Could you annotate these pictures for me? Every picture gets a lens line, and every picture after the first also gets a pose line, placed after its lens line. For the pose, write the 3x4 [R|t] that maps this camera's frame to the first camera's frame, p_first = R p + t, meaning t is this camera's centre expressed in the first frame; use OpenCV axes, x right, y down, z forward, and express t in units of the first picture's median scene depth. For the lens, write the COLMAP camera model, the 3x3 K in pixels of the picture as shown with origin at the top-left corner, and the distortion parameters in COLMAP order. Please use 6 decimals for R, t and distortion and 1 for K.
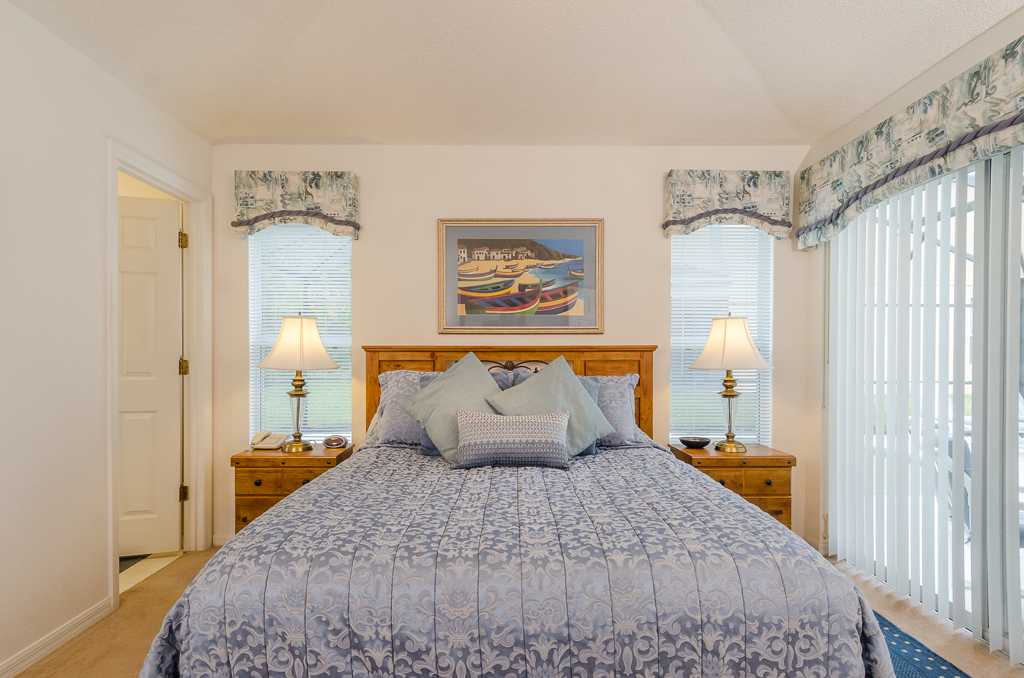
lens RADIAL K [[542.2, 0, 512.0], [0, 542.2, 339.0], [0, 0, 1]] dist [-0.001332, -0.000624]
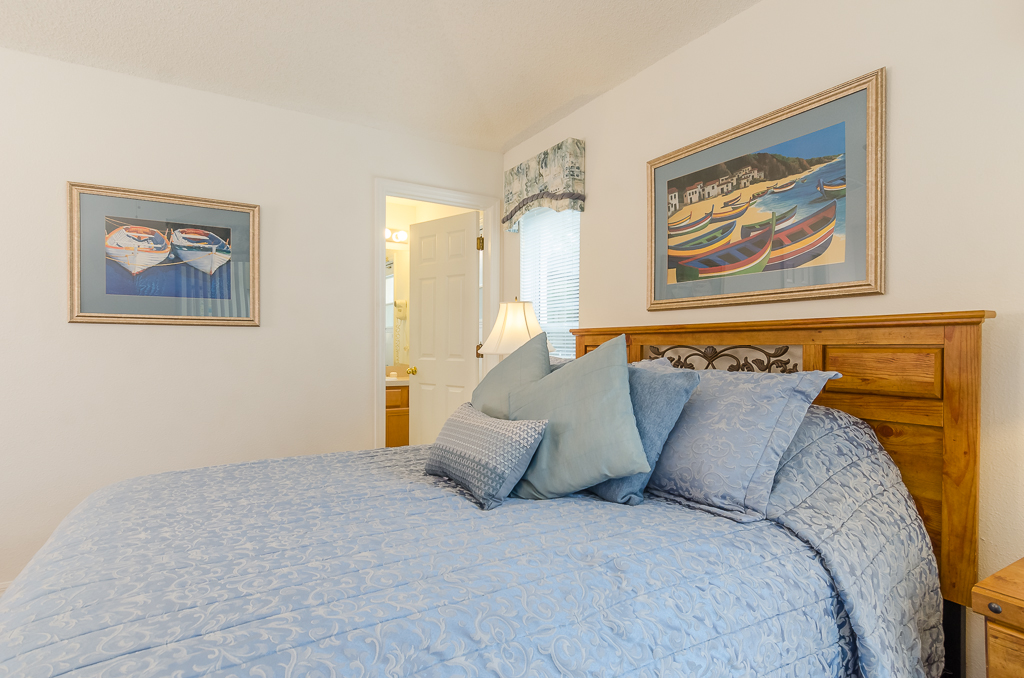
lens RADIAL K [[542.2, 0, 512.0], [0, 542.2, 339.0], [0, 0, 1]] dist [-0.001332, -0.000624]
pose [[0.509843, -0.010682, -0.860201, 0.424094], [0.019668, 0.999806, -0.000758, 0.026476], [0.860043, -0.016532, 0.509954, 0.437973]]
